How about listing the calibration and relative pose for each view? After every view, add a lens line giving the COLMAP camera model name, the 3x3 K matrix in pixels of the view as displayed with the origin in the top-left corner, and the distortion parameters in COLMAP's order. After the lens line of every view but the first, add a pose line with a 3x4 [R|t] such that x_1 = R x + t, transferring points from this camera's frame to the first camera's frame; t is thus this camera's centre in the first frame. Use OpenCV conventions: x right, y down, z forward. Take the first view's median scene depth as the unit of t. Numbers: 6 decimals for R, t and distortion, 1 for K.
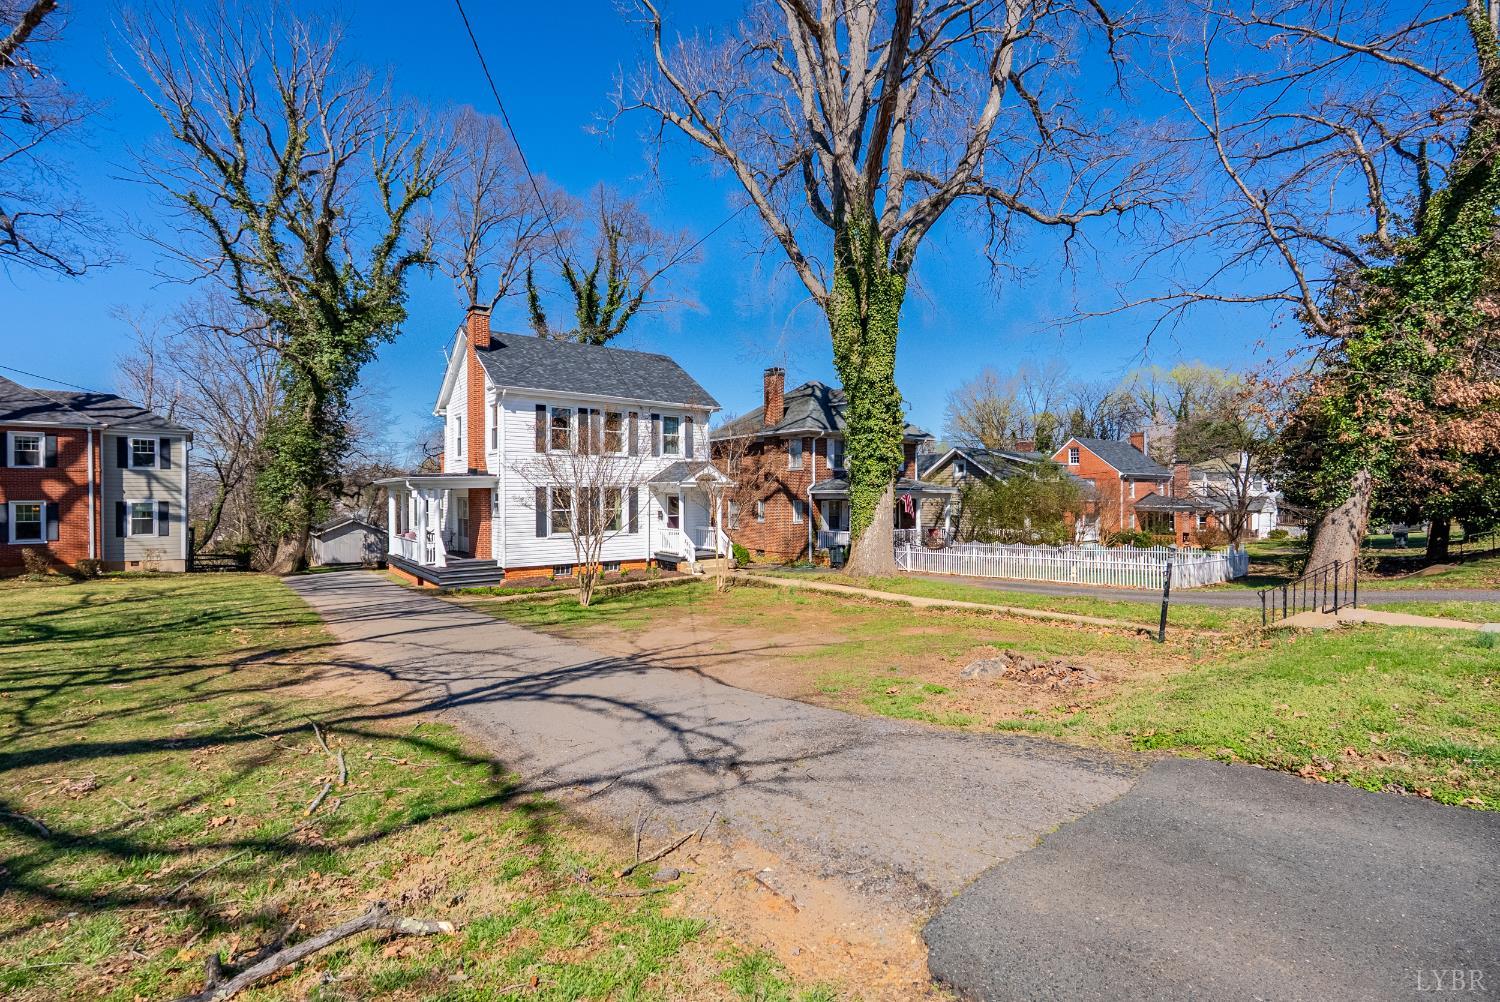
lens RADIAL K [[664.8, 0, 747.7], [0, 664.8, 499.9], [0, 0, 1]] dist [-0.001408, 0.000159]
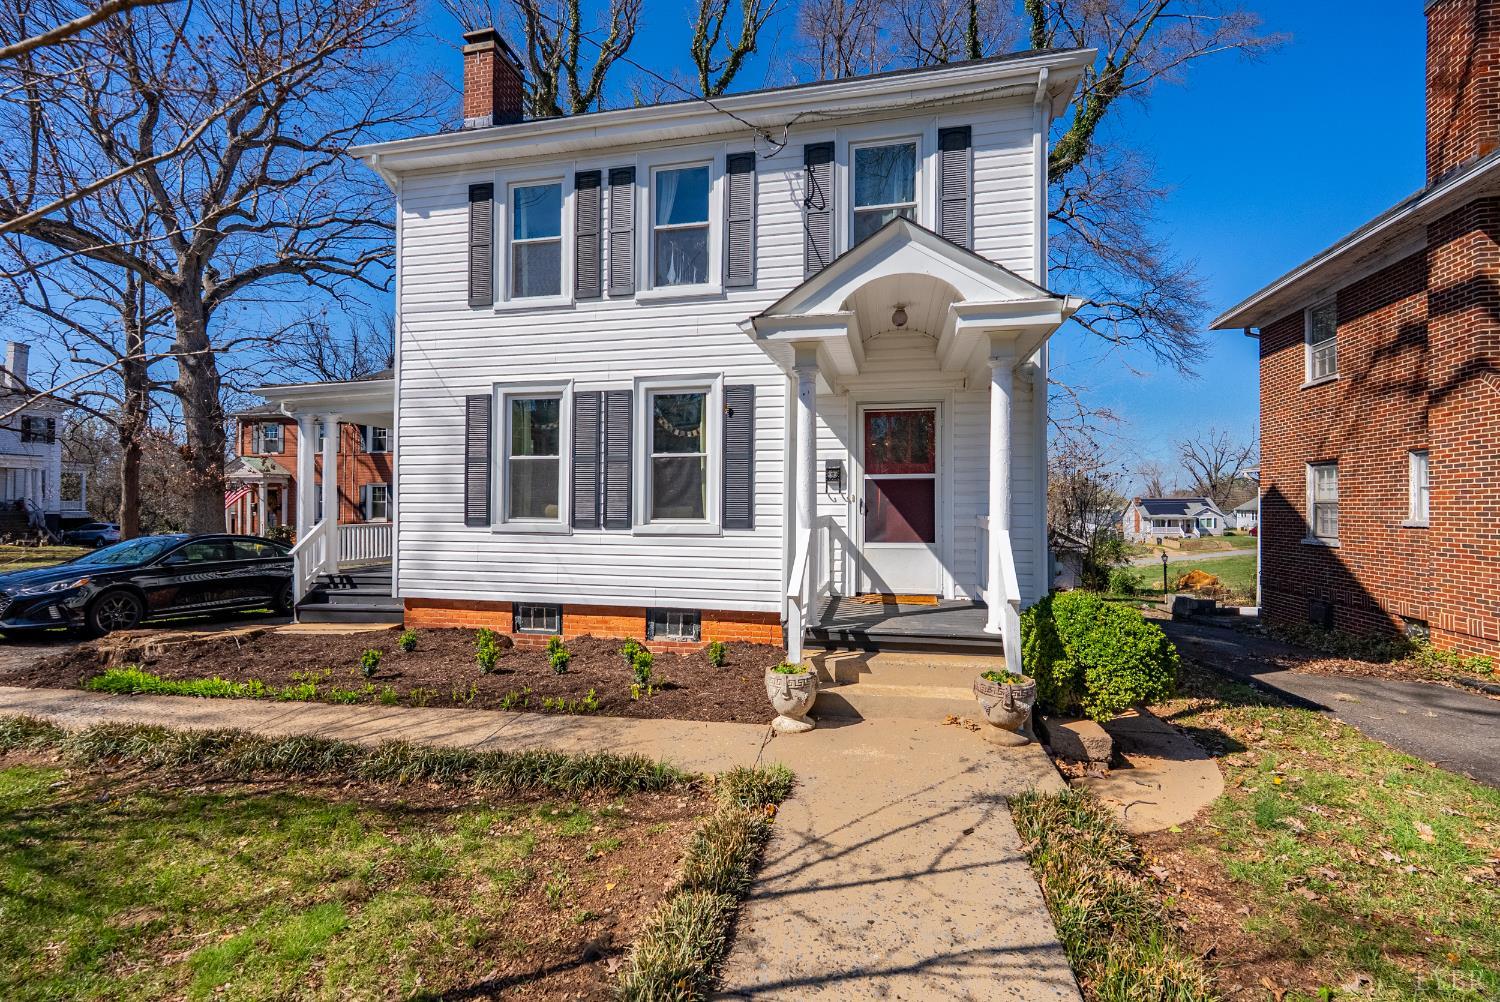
lens RADIAL K [[661.6, 0, 748.2], [0, 661.6, 498.9], [0, 0, 1]] dist [-0.001891, -0.000170]
pose [[0.638161, -0.002079, -0.769900, 0.073984], [-0.011189, 0.999866, -0.011974, 0.038044], [0.769822, 0.016256, 0.638052, 0.775146]]
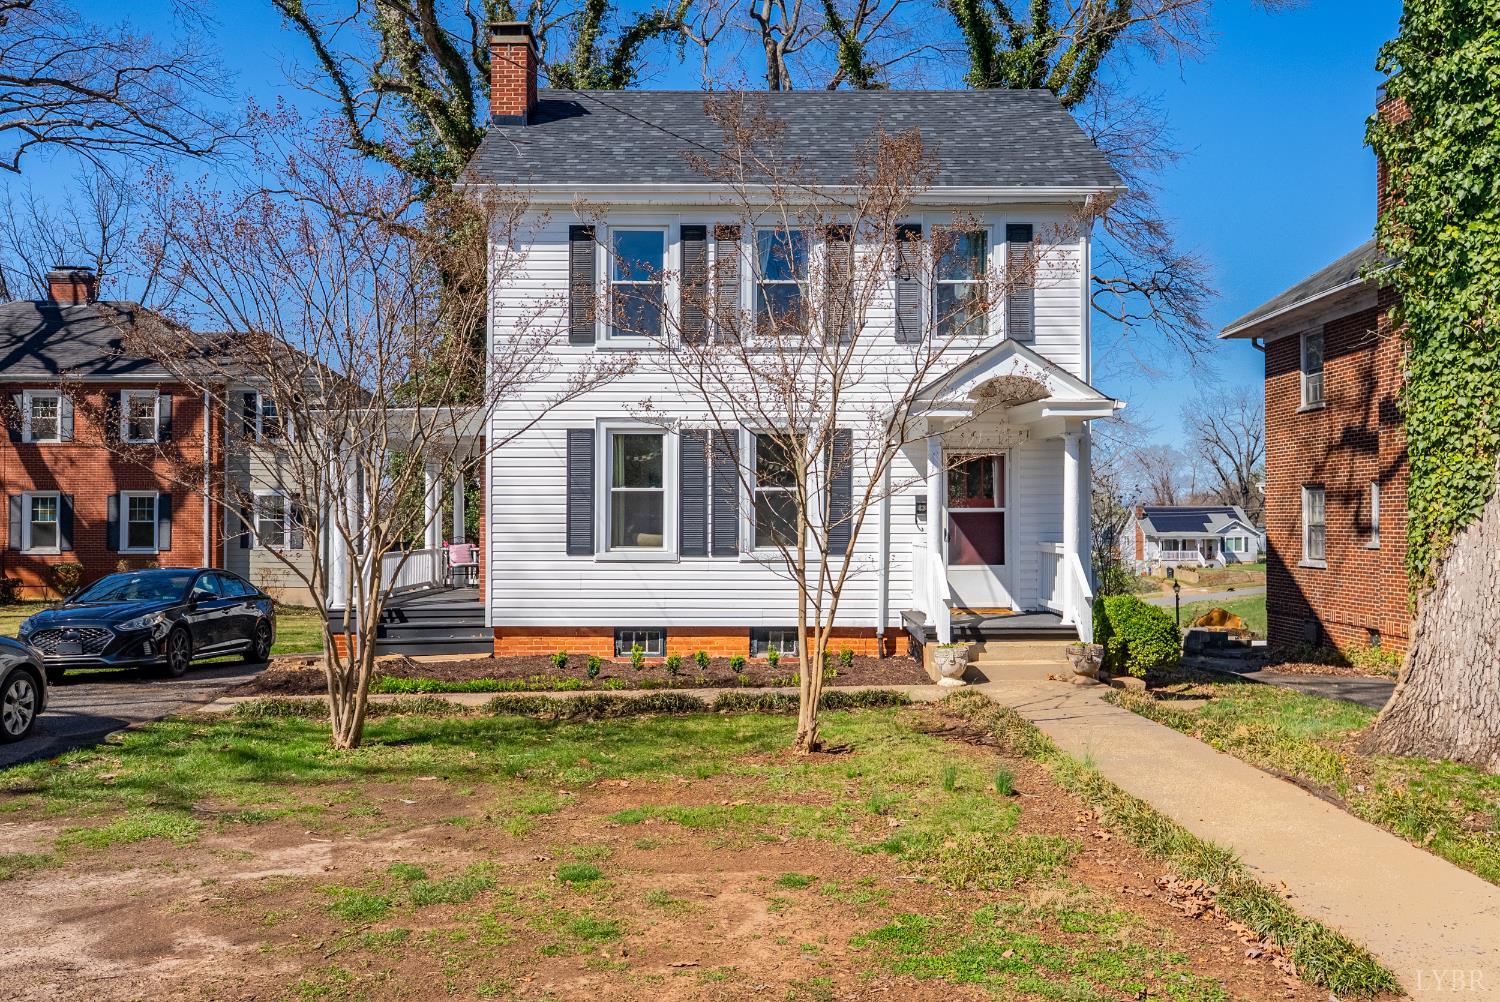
lens RADIAL K [[1214.9, 0, 742.5], [0, 1214.9, 497.0], [0, 0, 1]] dist [0.002775, 0.001963]
pose [[0.789639, -0.006176, -0.613540, 0.189578], [-0.008043, 0.999759, -0.020415, 0.031120], [0.613518, 0.021056, 0.789400, 0.427194]]
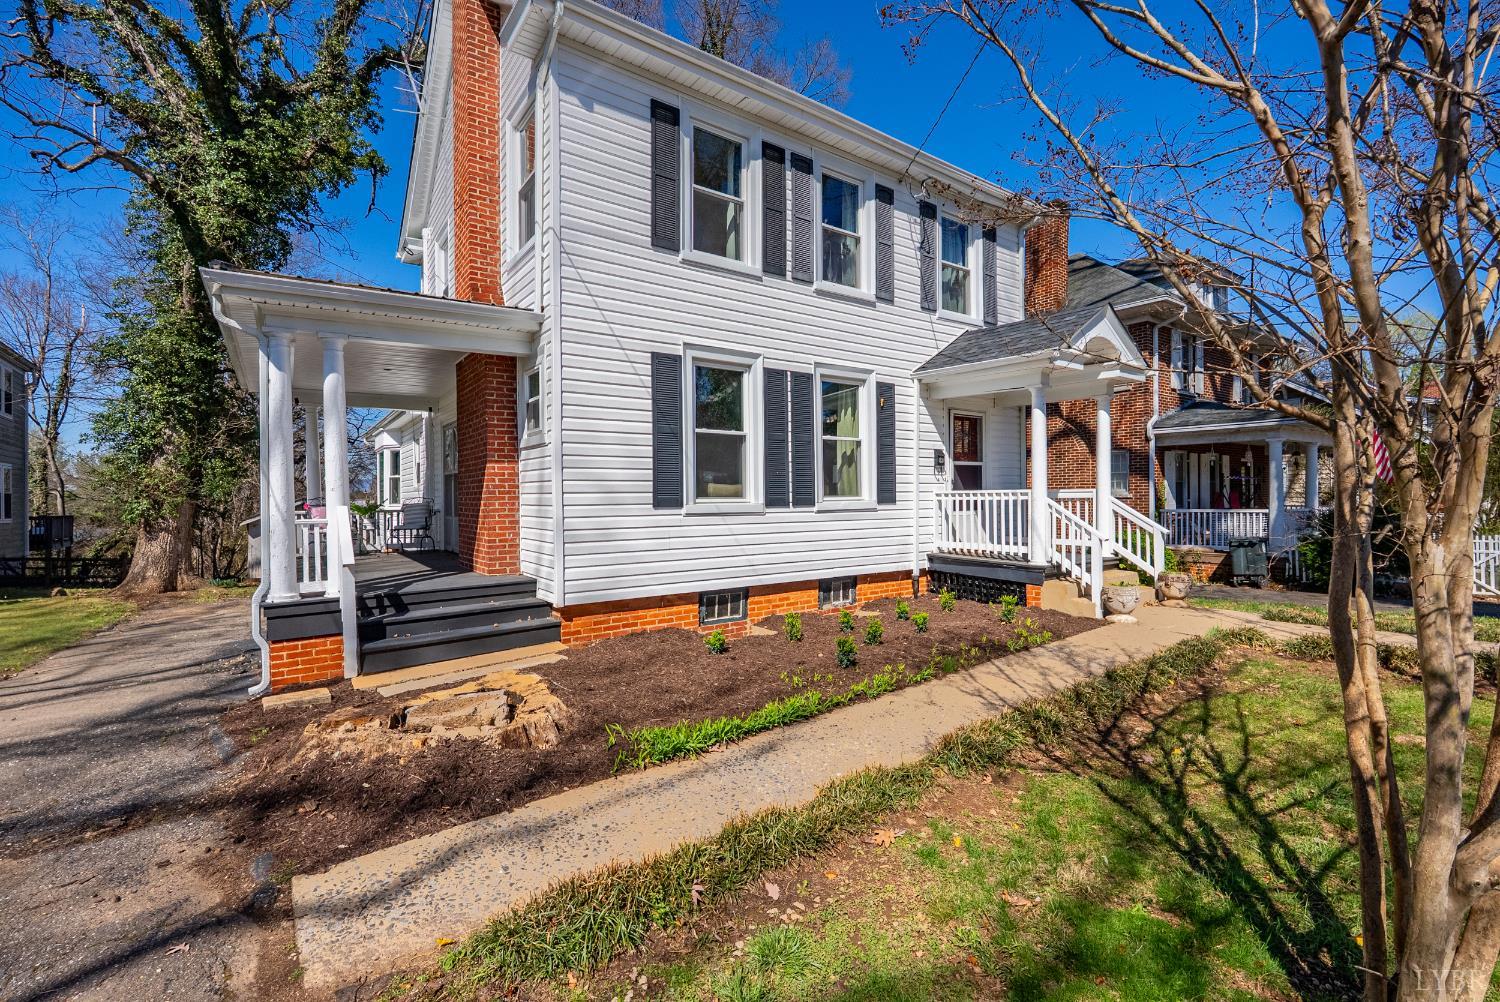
lens RADIAL K [[661.6, 0, 748.2], [0, 661.6, 498.9], [0, 0, 1]] dist [-0.001891, -0.000170]
pose [[0.999085, -0.004323, -0.042541, -0.227679], [0.004229, 0.999988, -0.002297, 0.046293], [0.042550, 0.002115, 0.999092, 0.597808]]
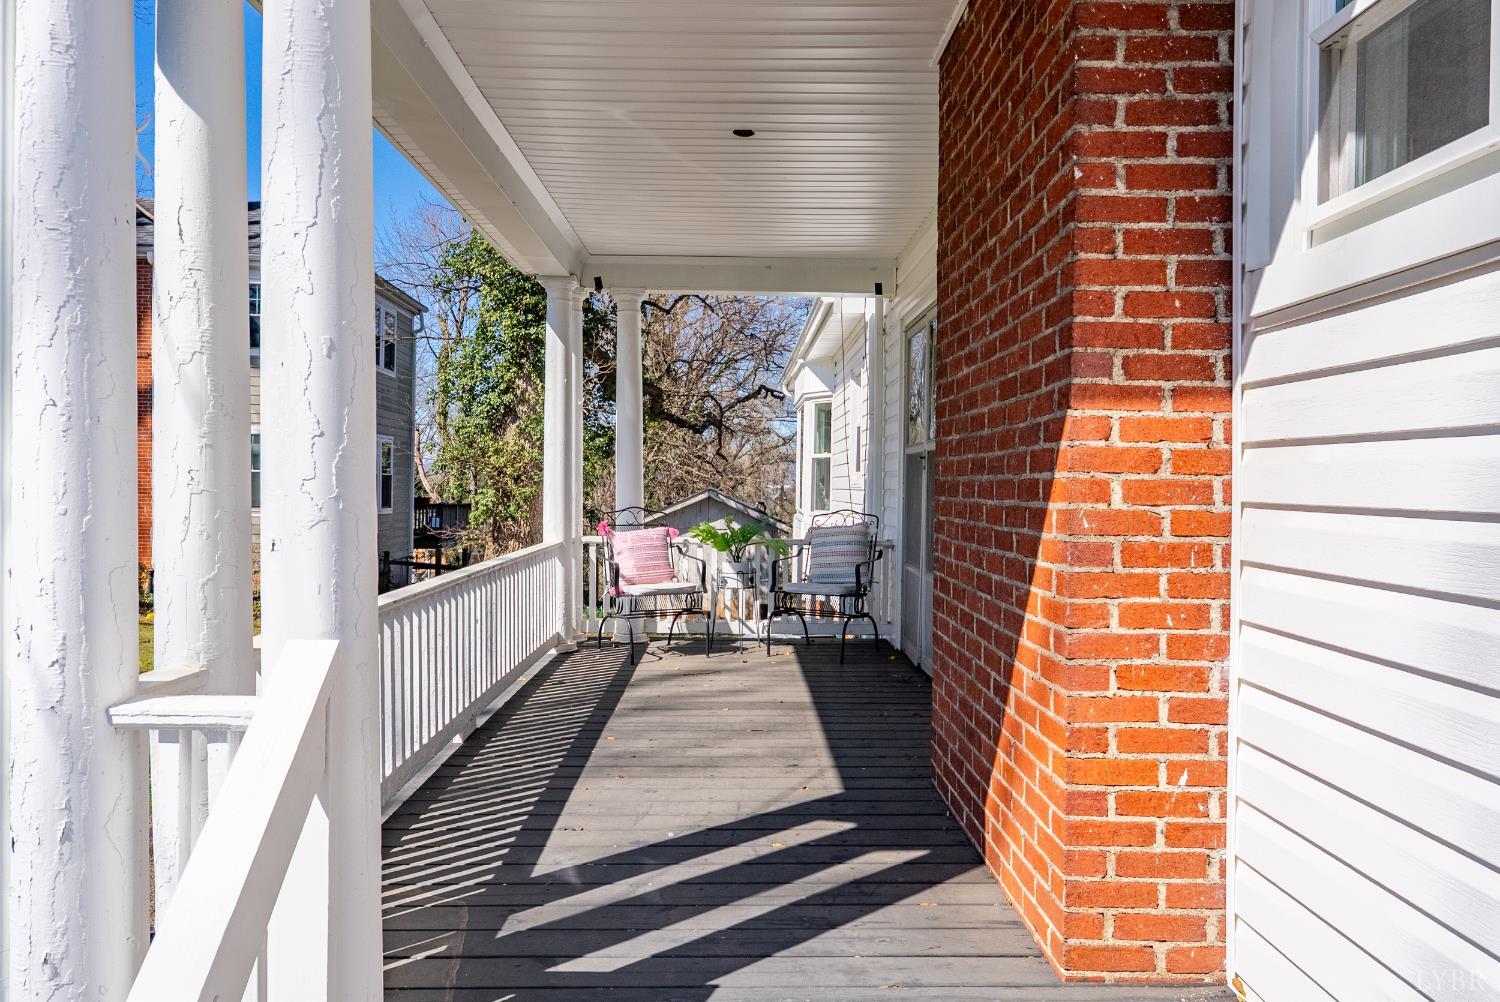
lens RADIAL K [[1023.5, 0, 750.0], [0, 1023.5, 501.0], [0, 0, 1]] dist [0.001199, 0.000141]
pose [[0.801120, 0.025052, -0.597979, -0.323991], [-0.019775, 0.999686, 0.015388, 0.036996], [0.598177, -0.000503, 0.801364, 0.796276]]
